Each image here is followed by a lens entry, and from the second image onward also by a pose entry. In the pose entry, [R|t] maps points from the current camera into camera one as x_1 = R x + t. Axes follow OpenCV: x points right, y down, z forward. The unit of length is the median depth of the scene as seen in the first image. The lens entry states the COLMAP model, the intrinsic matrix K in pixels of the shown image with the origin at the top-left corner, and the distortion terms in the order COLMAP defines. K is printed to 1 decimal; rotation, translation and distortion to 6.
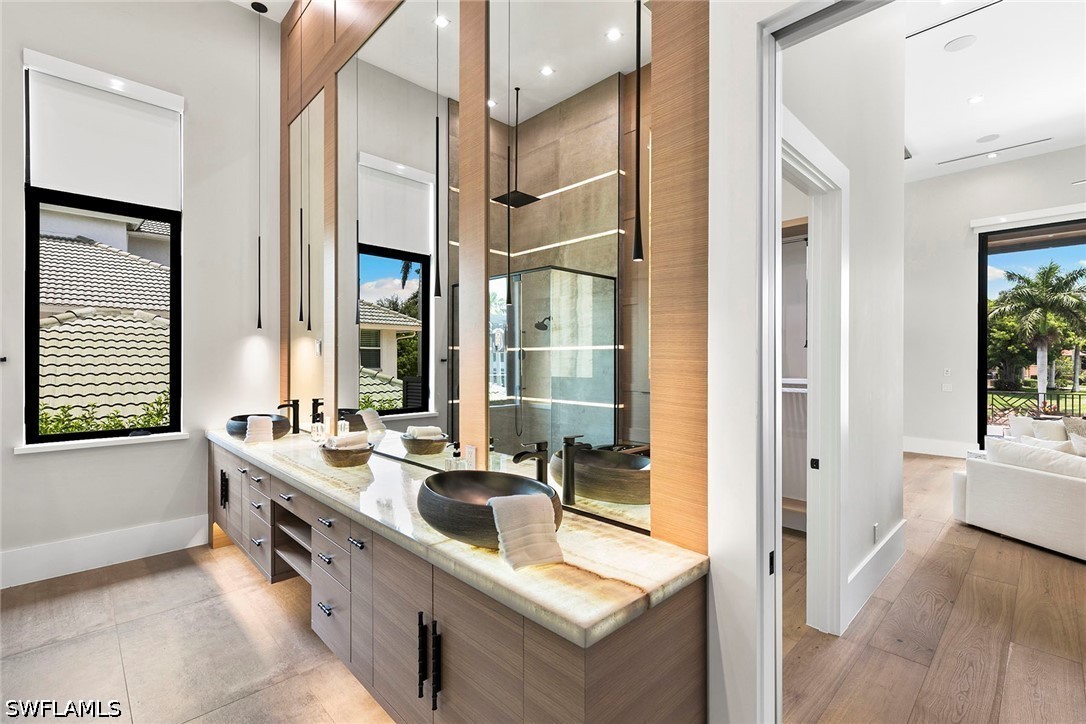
lens RADIAL K [[488.2, 0, 542.3], [0, 488.2, 360.7], [0, 0, 1]] dist [0.010924, -0.000812]
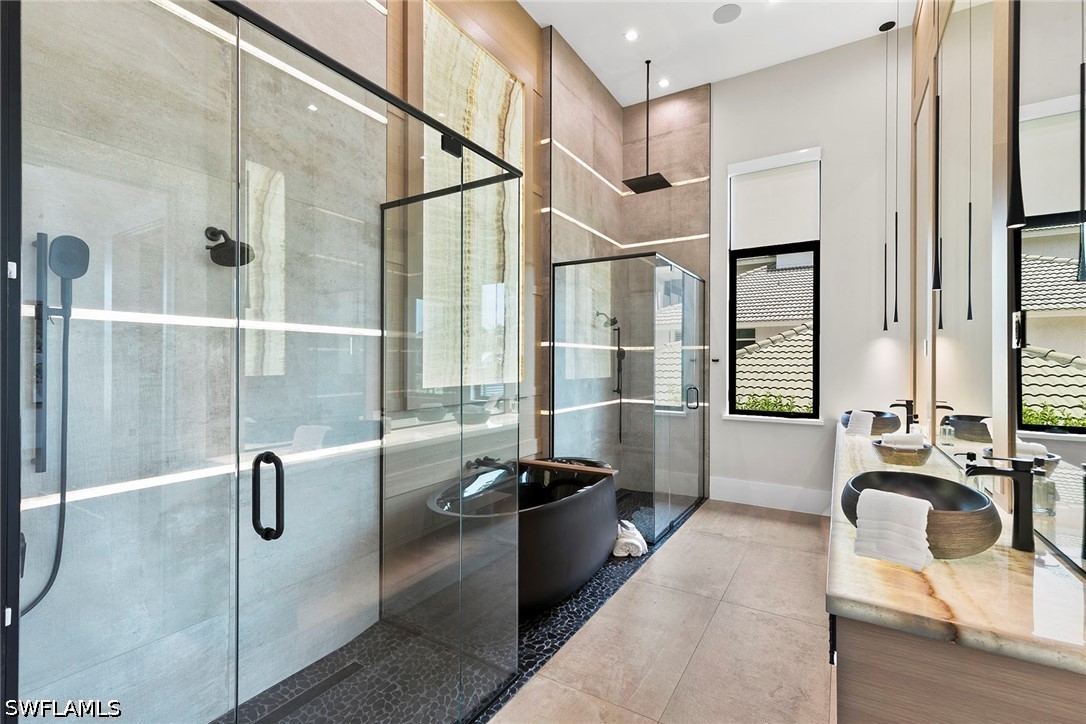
lens RADIAL K [[488.2, 0, 540.8], [0, 488.2, 361.6], [0, 0, 1]] dist [0.010924, -0.000812]
pose [[0.247278, -0.000152, -0.968945, 0.355687], [-0.003638, 0.999993, -0.001085, 0.005778], [0.968938, 0.003793, 0.247276, 0.029400]]
